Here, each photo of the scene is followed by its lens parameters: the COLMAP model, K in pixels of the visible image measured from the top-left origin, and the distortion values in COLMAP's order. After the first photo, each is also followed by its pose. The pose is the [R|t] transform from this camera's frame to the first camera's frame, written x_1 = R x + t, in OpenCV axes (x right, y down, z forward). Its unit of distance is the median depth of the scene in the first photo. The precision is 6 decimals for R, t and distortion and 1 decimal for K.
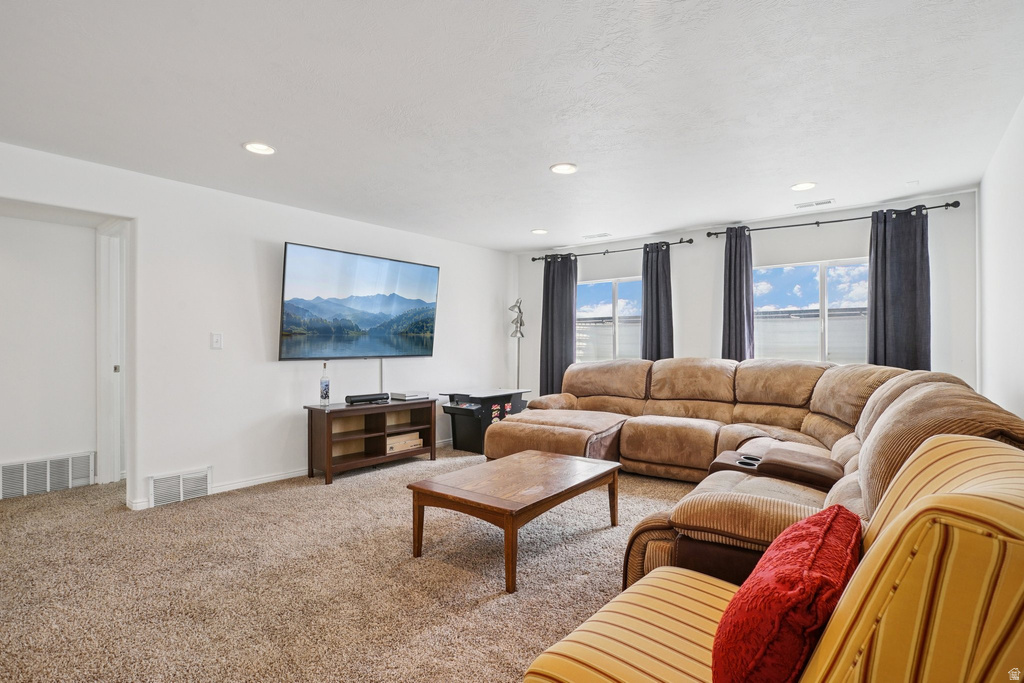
lens RADIAL K [[511.2, 0, 512.0], [0, 511.2, 341.5], [0, 0, 1]] dist [0.000822, 0.000107]
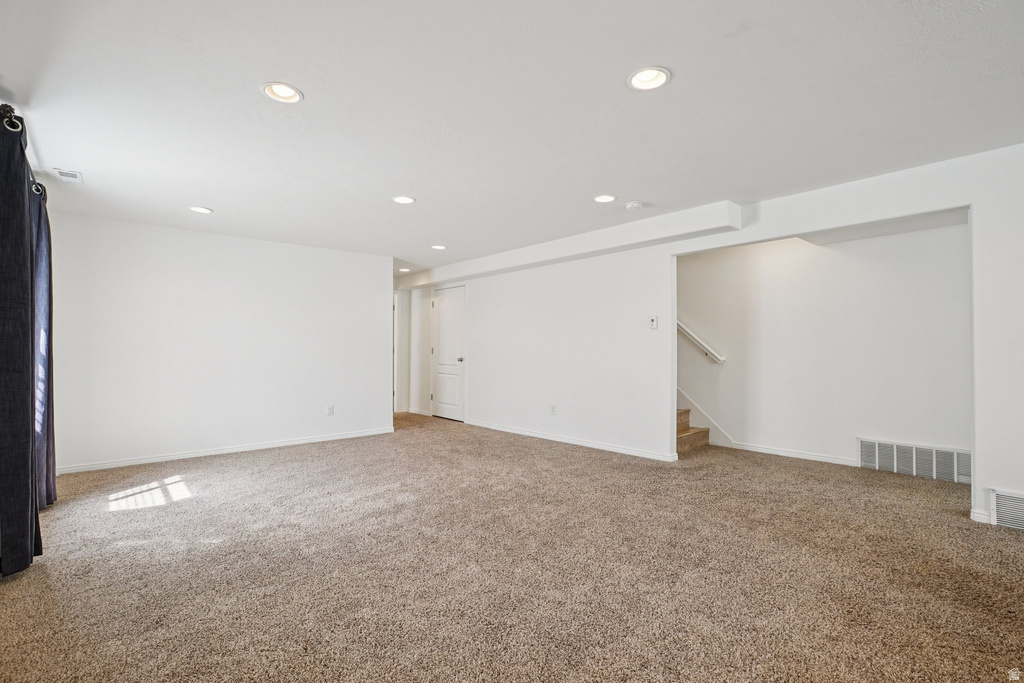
lens RADIAL K [[477.8, 0, 512.0], [0, 477.8, 341.5], [0, 0, 1]] dist [-0.001294, -0.000190]
pose [[-0.182533, -0.011840, -0.983128, 0.298844], [0.013203, 0.999808, -0.014492, 0.008145], [0.983111, -0.015625, -0.182342, 0.372169]]
